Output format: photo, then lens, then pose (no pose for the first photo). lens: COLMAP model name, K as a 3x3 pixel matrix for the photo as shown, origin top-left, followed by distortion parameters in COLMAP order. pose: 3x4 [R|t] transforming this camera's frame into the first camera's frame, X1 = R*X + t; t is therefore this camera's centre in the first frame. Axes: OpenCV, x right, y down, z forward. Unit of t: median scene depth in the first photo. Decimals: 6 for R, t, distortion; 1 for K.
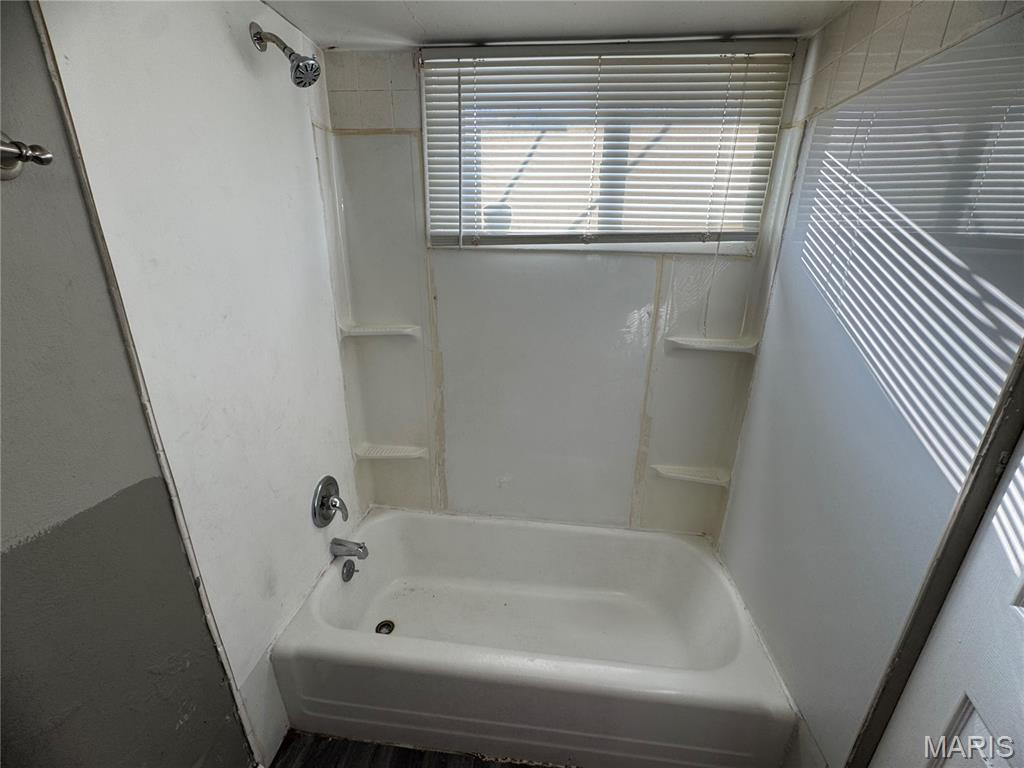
lens RADIAL K [[411.0, 0, 510.8], [0, 411.0, 382.1], [0, 0, 1]] dist [-0.000748, 0.000457]
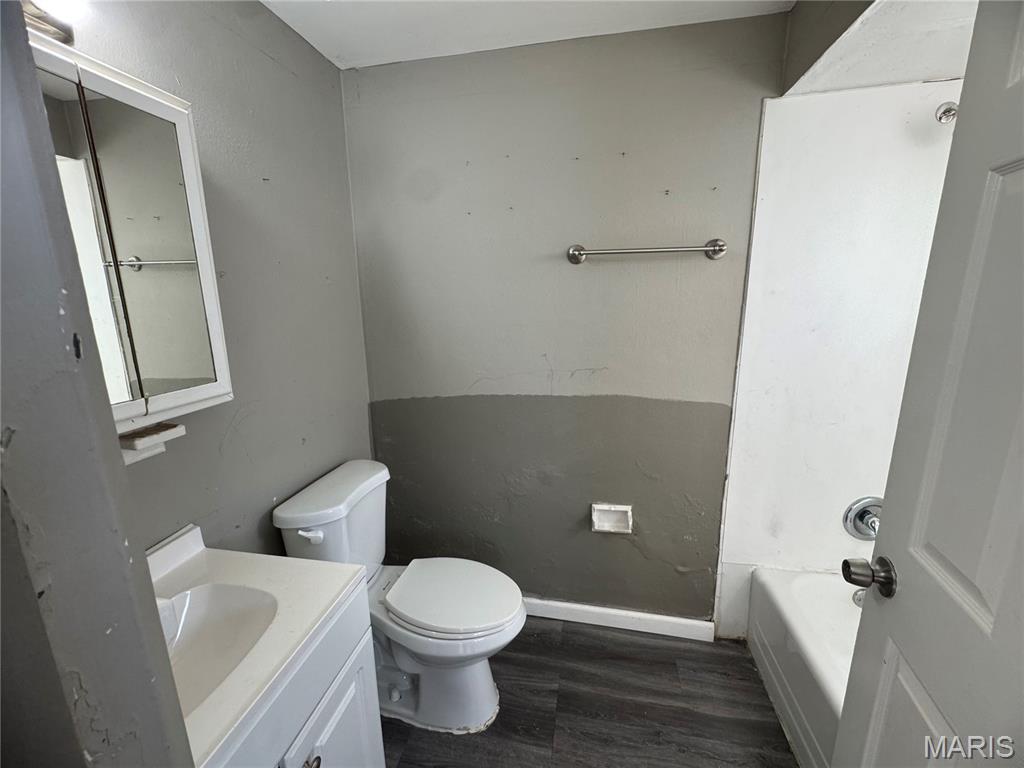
lens RADIAL K [[411.0, 0, 511.7], [0, 411.0, 379.8], [0, 0, 1]] dist [-0.000748, 0.000457]
pose [[-0.078531, 0.197064, -0.977240, 0.747118], [-0.305395, 0.928383, 0.211753, 0.020568], [0.948982, 0.315074, -0.012724, 0.044596]]
